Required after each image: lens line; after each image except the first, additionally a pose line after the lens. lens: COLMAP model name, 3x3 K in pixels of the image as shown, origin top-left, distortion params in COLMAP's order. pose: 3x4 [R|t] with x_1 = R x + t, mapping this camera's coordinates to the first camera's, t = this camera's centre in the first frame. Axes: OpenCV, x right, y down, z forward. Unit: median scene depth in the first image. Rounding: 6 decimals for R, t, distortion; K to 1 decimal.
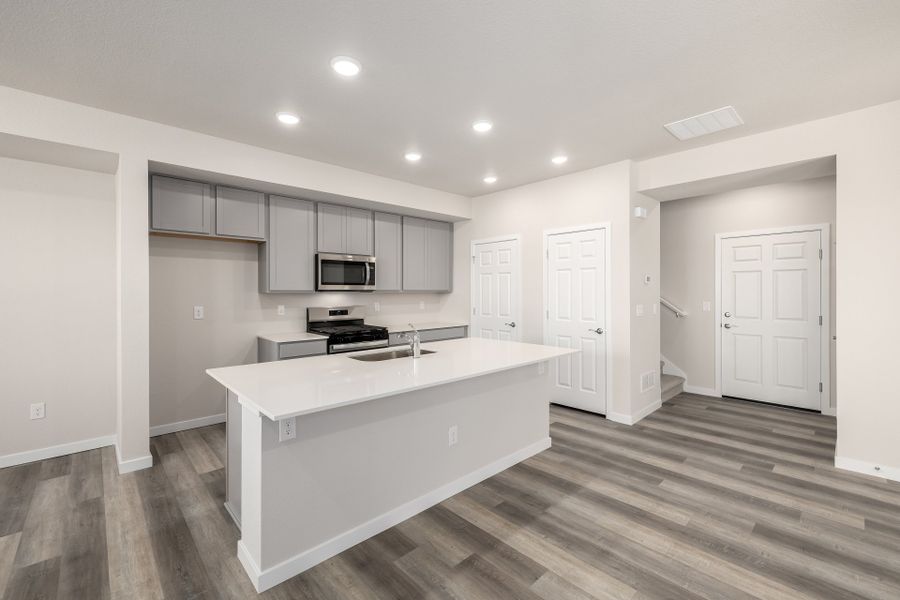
lens RADIAL K [[380.4, 0, 445.2], [0, 380.4, 294.3], [0, 0, 1]] dist [-0.000433, -0.000034]
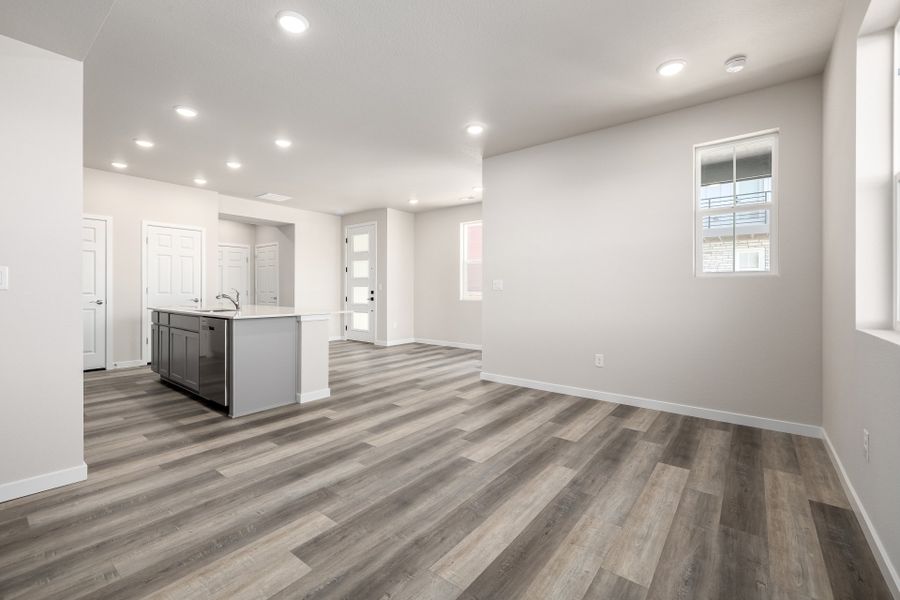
lens RADIAL K [[383.8, 0, 443.8], [0, 383.8, 288.8], [0, 0, 1]] dist [0.000195, 0.000164]
pose [[-0.147706, 0.005787, 0.989014, -1.409381], [0.001459, 0.999983, -0.005634, 0.073796], [-0.989030, 0.000610, -0.147712, 0.321596]]
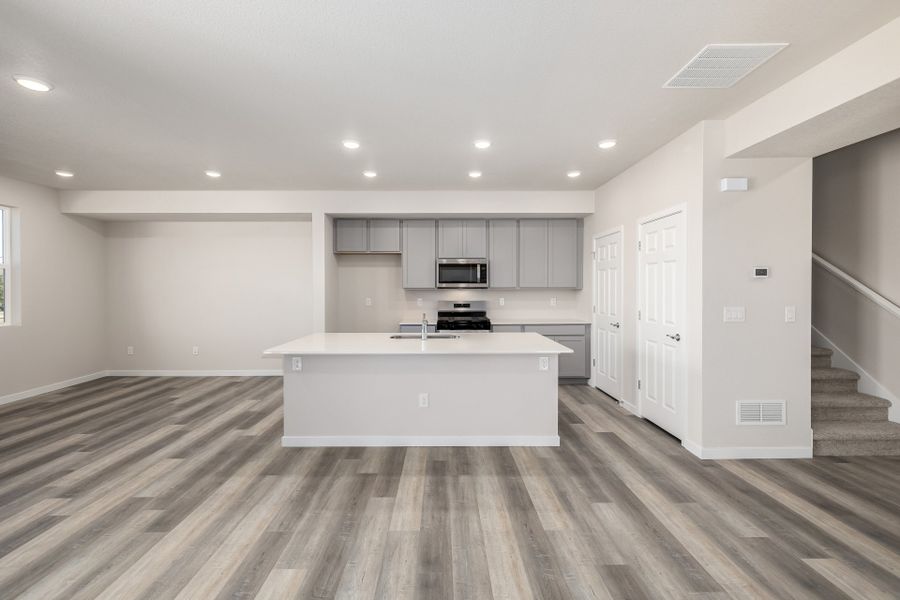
lens RADIAL K [[380.4, 0, 445.2], [0, 380.4, 294.3], [0, 0, 1]] dist [-0.000433, -0.000034]
pose [[0.738948, 0.011814, -0.673658, 0.686609], [-0.004530, 0.999911, 0.012566, -0.005136], [0.673747, -0.006234, 0.738936, 0.068316]]
